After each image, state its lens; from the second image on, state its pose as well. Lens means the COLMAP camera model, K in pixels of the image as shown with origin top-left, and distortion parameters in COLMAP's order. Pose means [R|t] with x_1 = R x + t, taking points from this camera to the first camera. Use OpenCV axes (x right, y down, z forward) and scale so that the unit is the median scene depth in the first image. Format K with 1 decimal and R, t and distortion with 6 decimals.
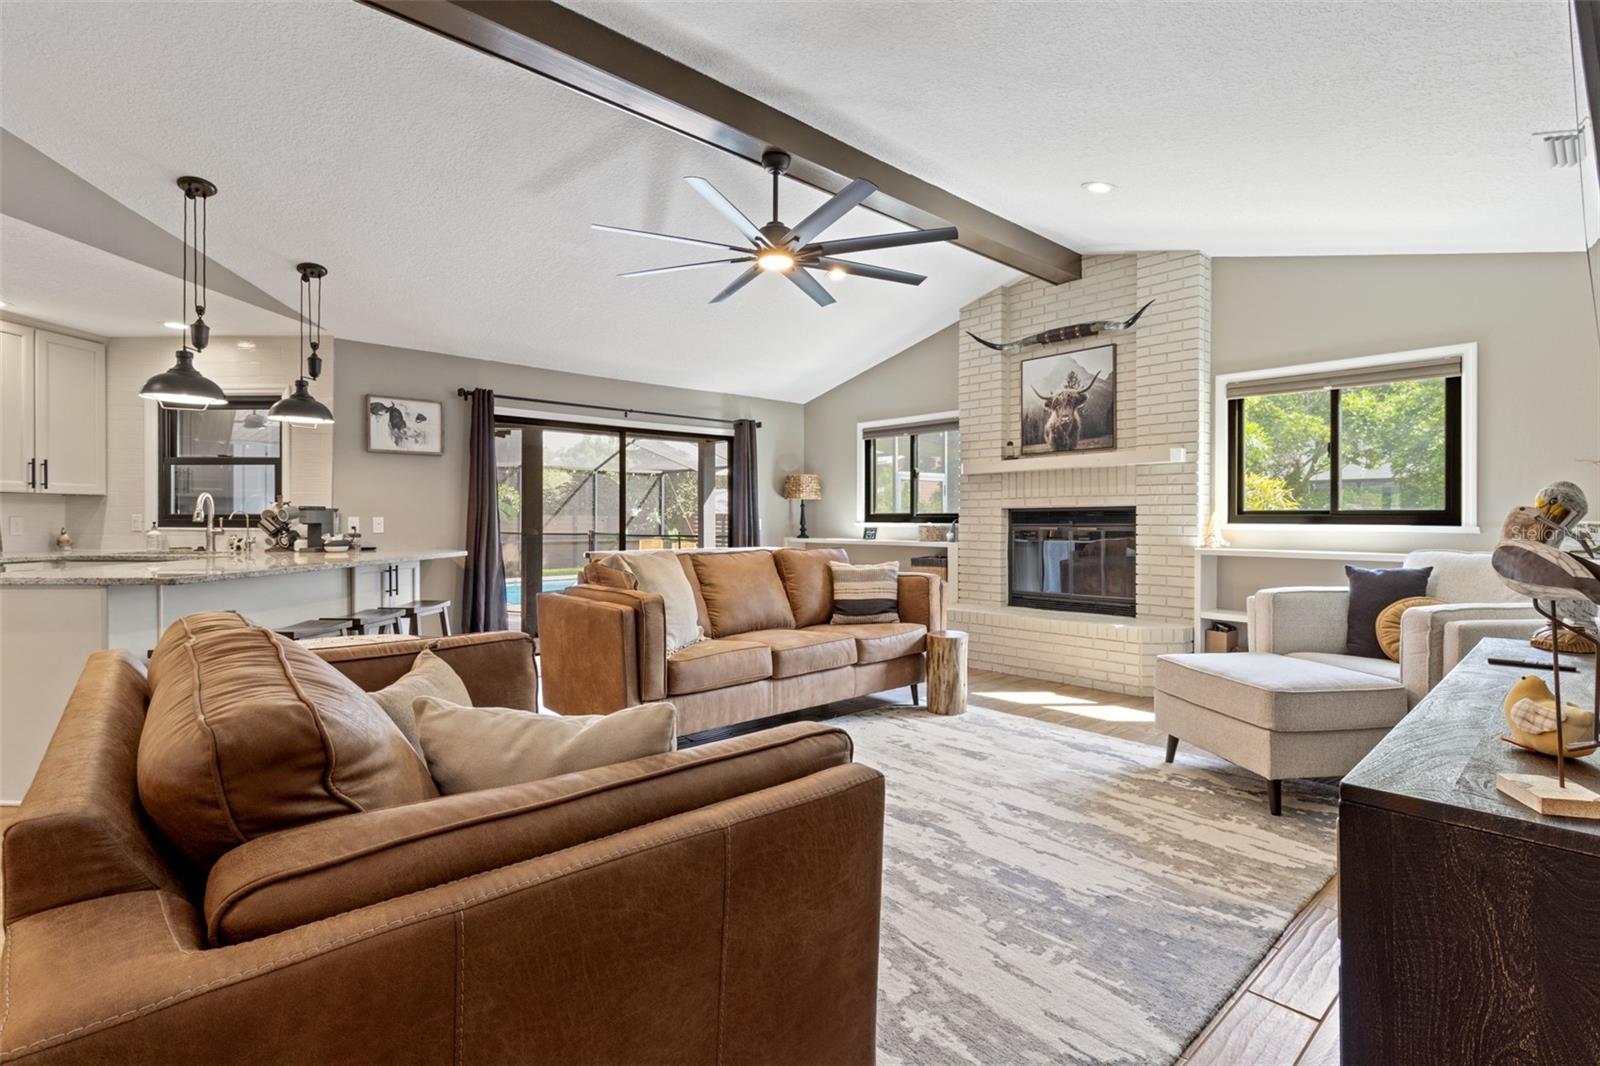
lens RADIAL K [[742.0, 0, 807.2], [0, 742.0, 517.0], [0, 0, 1]] dist [0.003021, 0.000857]
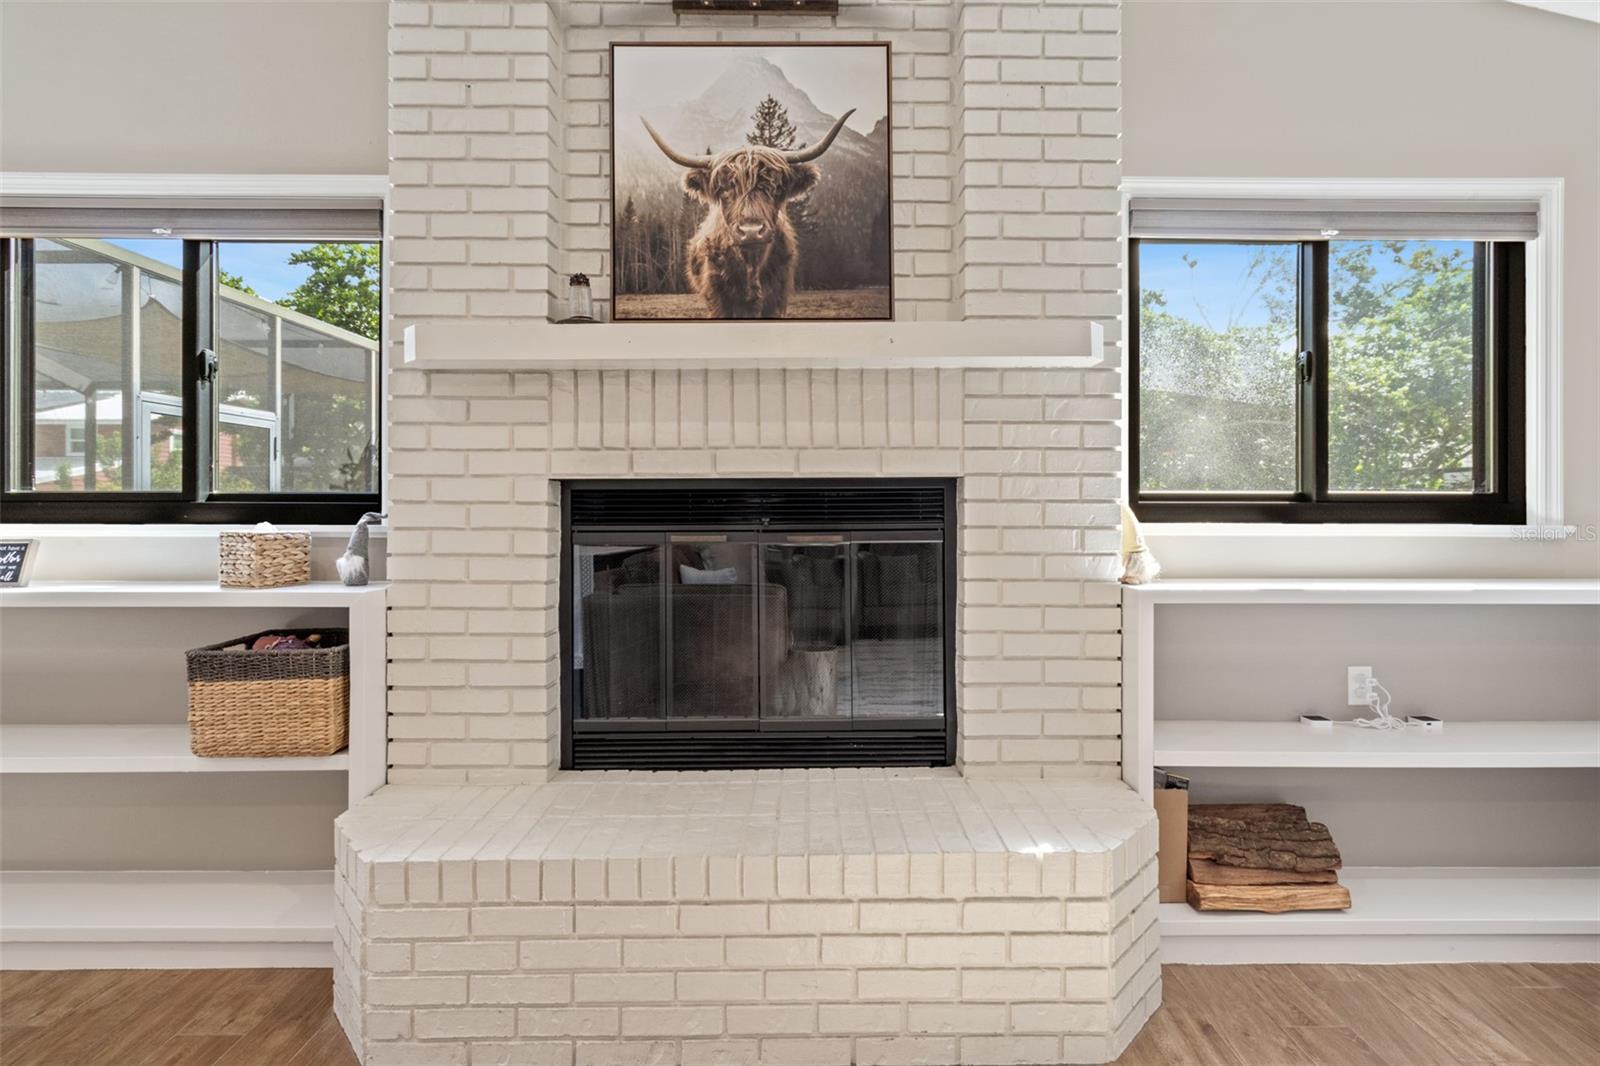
lens RADIAL K [[742.0, 0, 800.2], [0, 742.0, 501.8], [0, 0, 1]] dist [0.003021, 0.000857]
pose [[0.665857, -0.001945, 0.746077, 0.105123], [-0.002338, 0.999986, 0.004694, -0.003694], [-0.746076, -0.004870, 0.665844, 0.798616]]
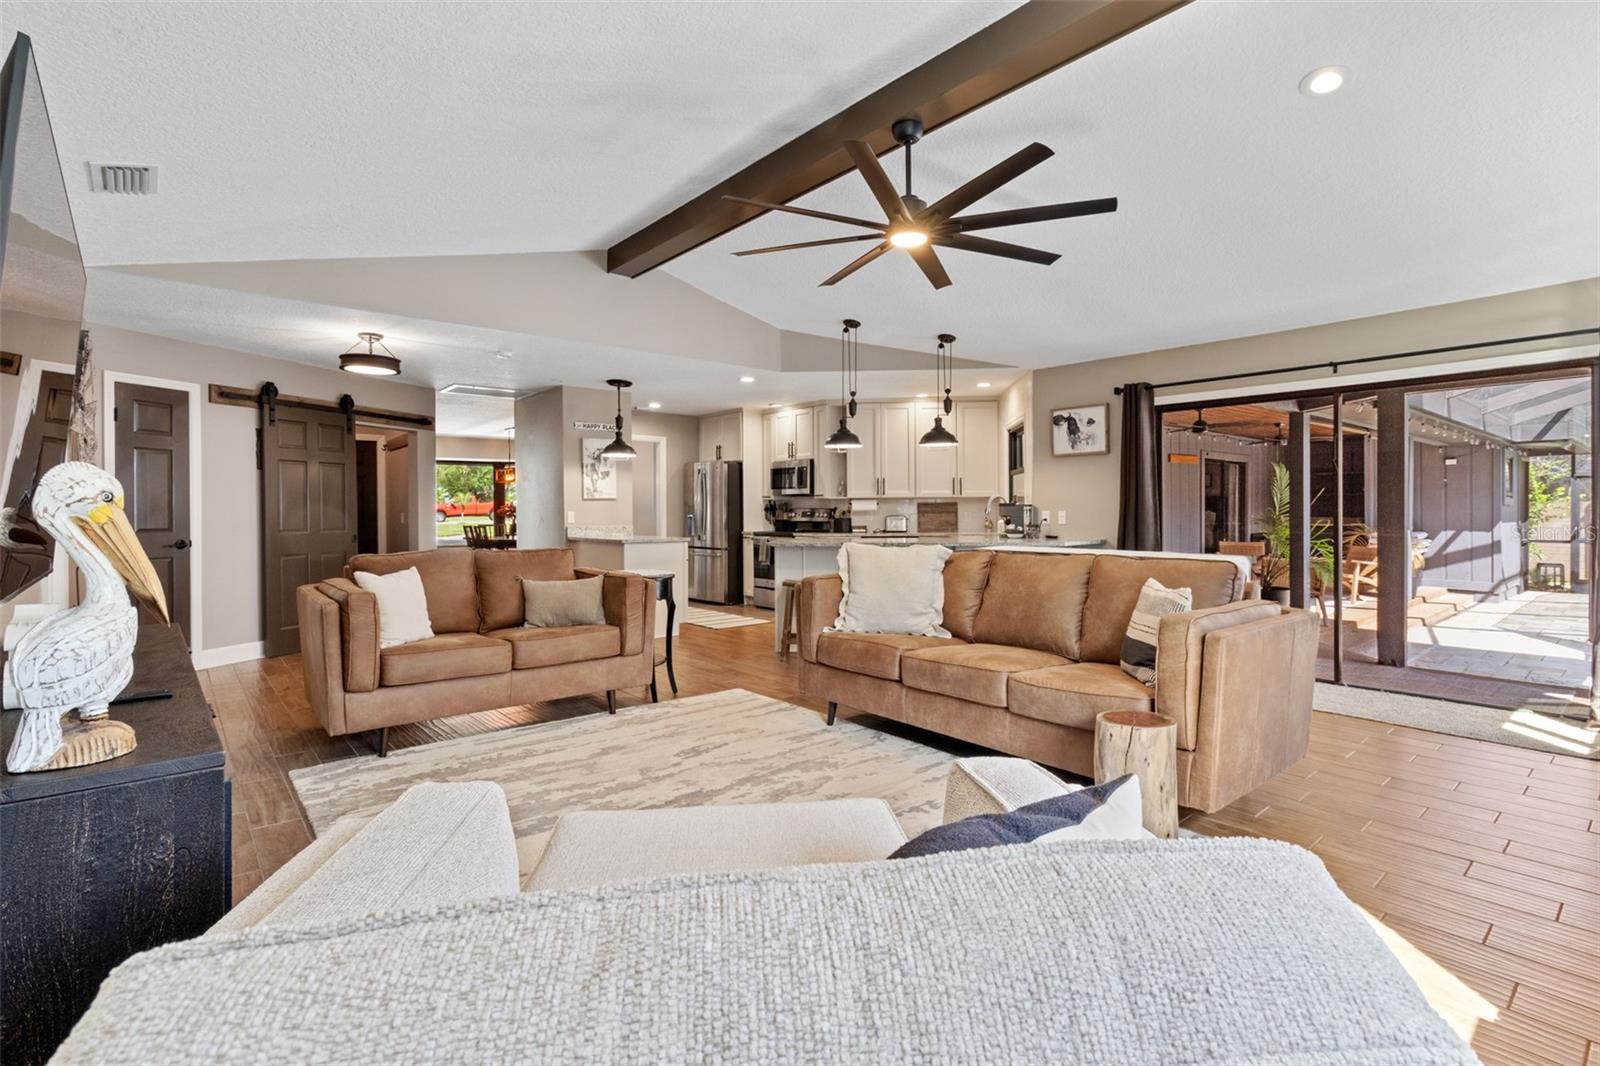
lens RADIAL K [[742.0, 0, 814.7], [0, 742.0, 529.4], [0, 0, 1]] dist [0.003021, 0.000857]
pose [[-0.018942, 0.025635, -0.999492, 0.626995], [0.006085, 0.999656, 0.025524, -0.003489], [0.999802, -0.005598, -0.019091, 0.632363]]
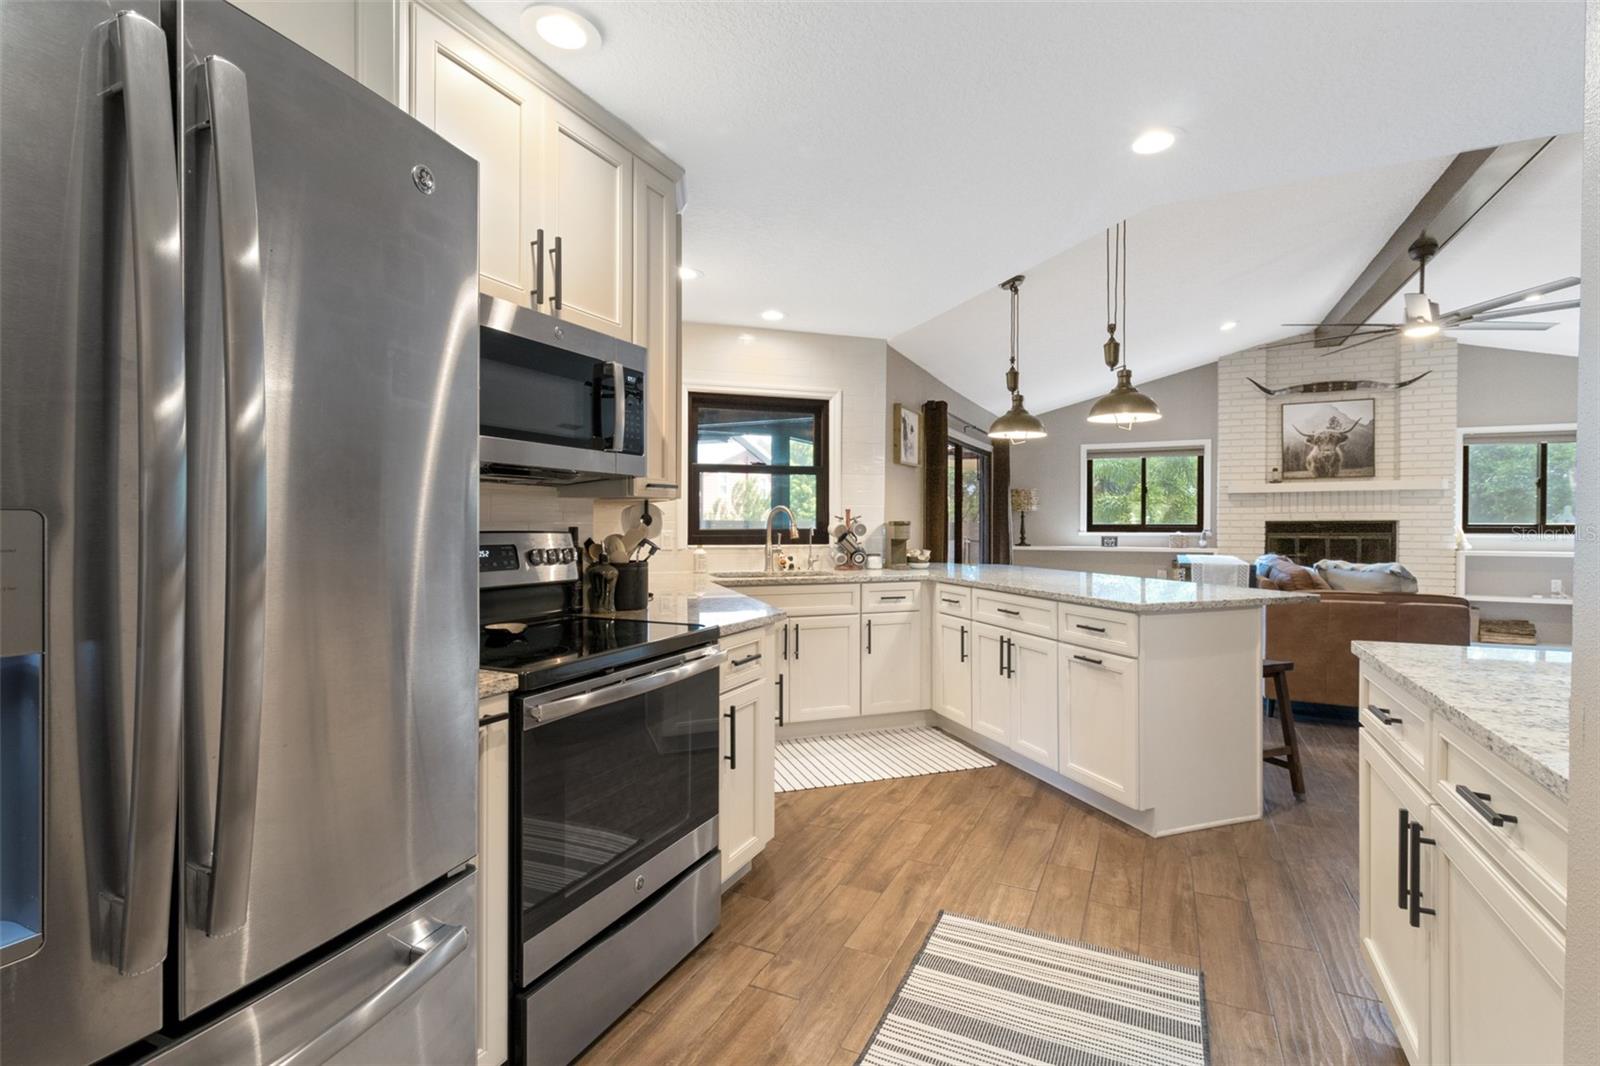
lens RADIAL K [[742.0, 0, 808.1], [0, 742.0, 534.0], [0, 0, 1]] dist [0.003021, 0.000857]
pose [[0.923543, -0.006973, 0.383431, -1.063096], [0.000033, 0.999836, 0.018105, -0.014337], [-0.383495, -0.016708, 0.923392, 0.154789]]
